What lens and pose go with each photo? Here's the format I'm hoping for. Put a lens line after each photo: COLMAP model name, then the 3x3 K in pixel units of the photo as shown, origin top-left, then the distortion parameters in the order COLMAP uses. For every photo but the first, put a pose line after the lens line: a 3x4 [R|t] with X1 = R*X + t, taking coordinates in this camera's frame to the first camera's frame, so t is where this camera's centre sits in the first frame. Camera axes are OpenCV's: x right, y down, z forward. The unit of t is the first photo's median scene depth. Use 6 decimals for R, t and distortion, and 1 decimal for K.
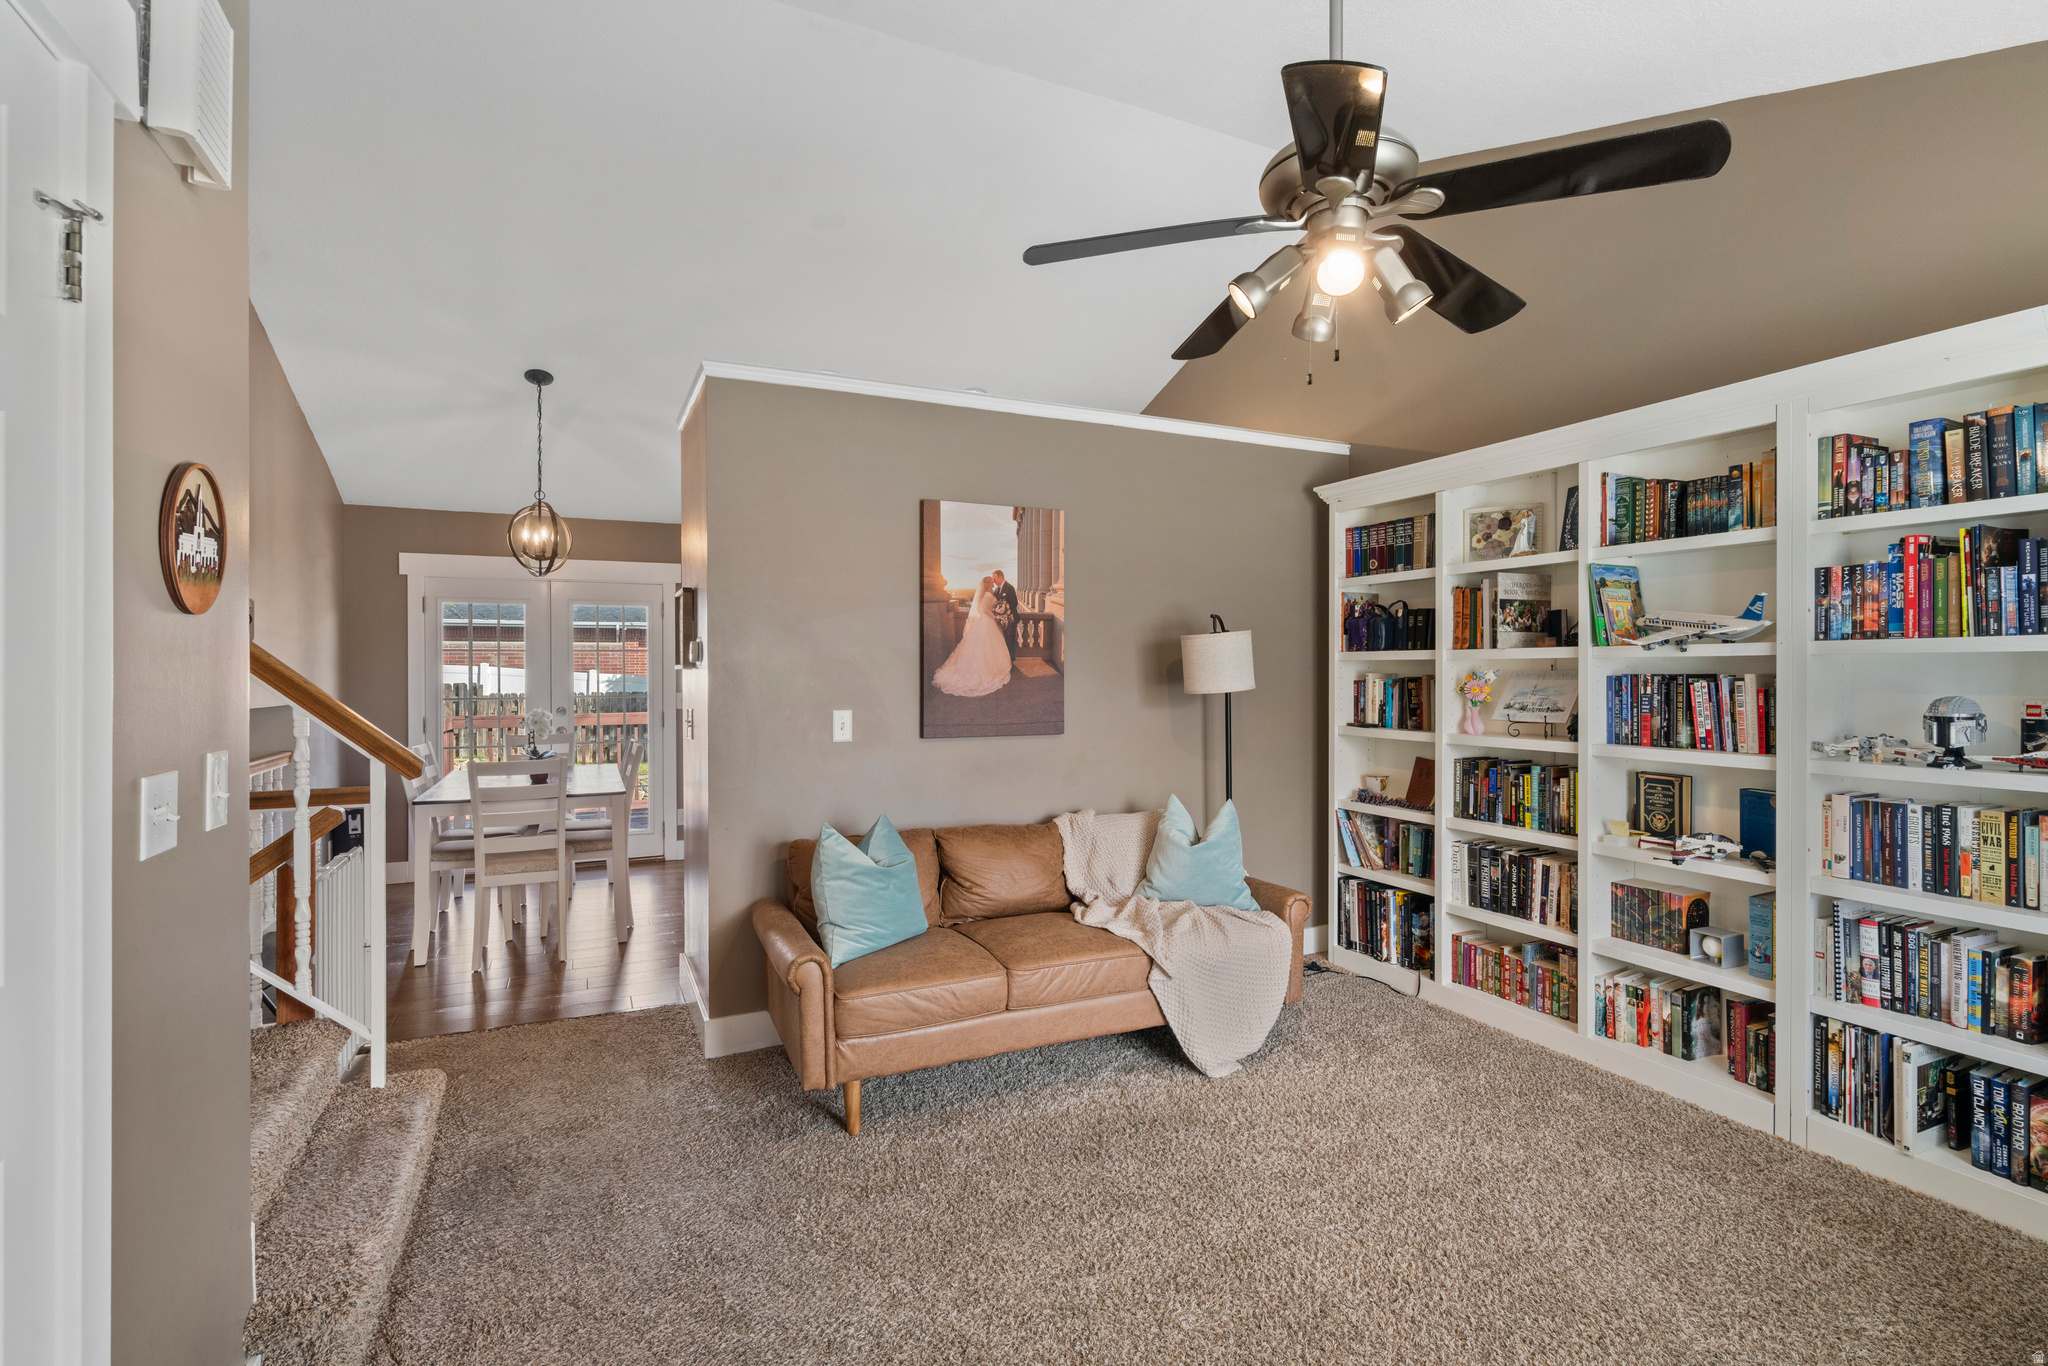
lens RADIAL K [[954.7, 0, 1030.8], [0, 954.7, 651.6], [0, 0, 1]] dist [-0.001916, 0.000265]
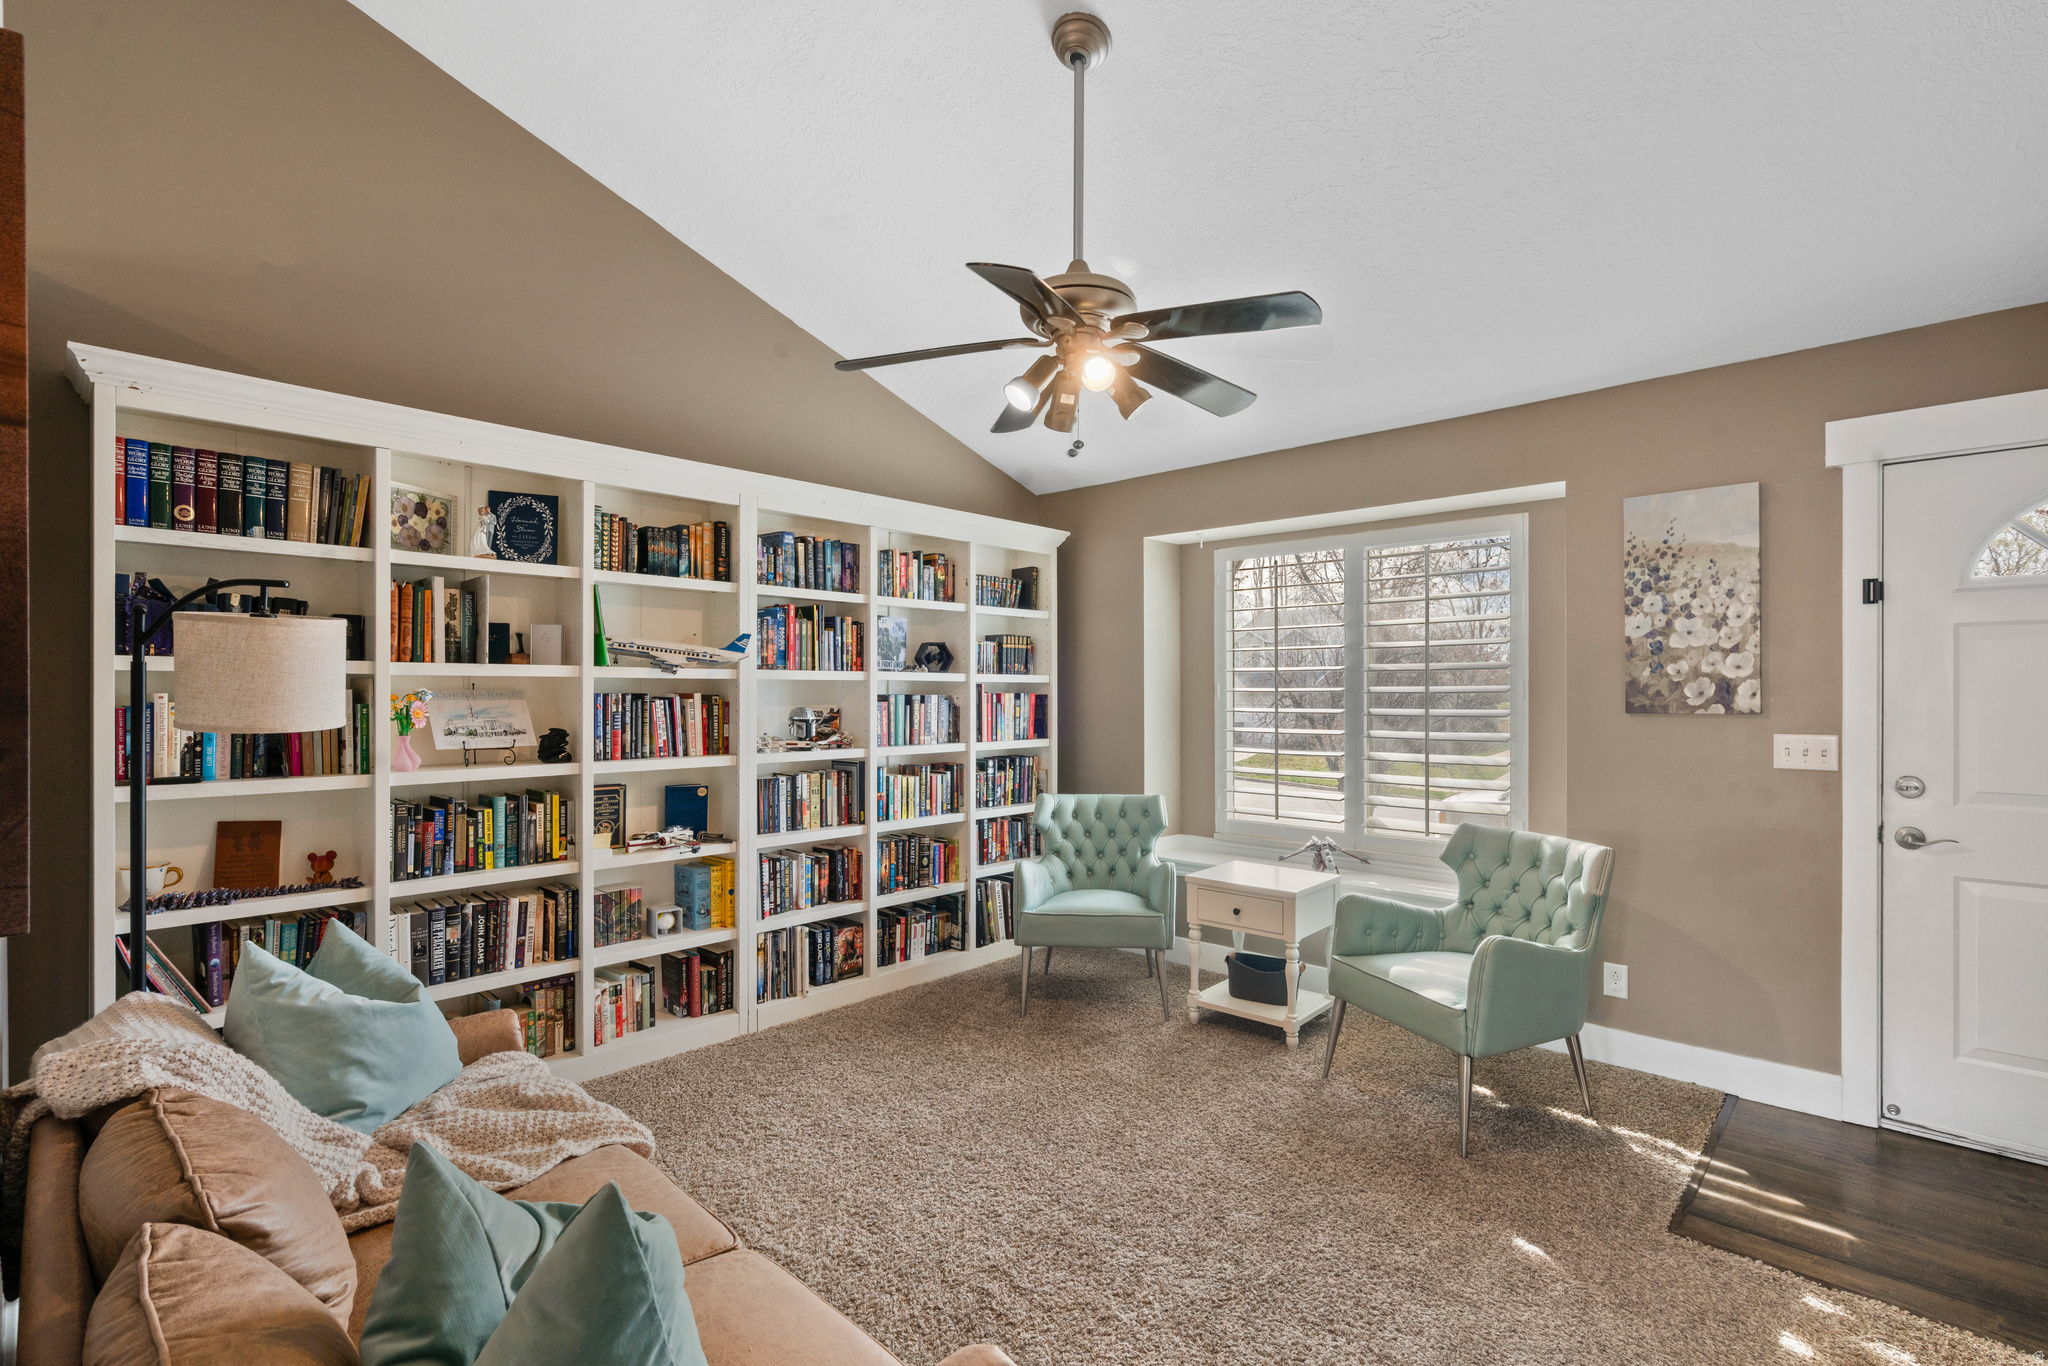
lens RADIAL K [[926.9, 0, 1024.0], [0, 926.9, 683.0], [0, 0, 1]] dist [0.001000, 0.000245]
pose [[-0.353457, 0.010989, 0.935386, -0.490604], [-0.019530, 0.999626, -0.019124, 0.022230], [-0.935247, -0.025028, -0.353111, 0.915276]]
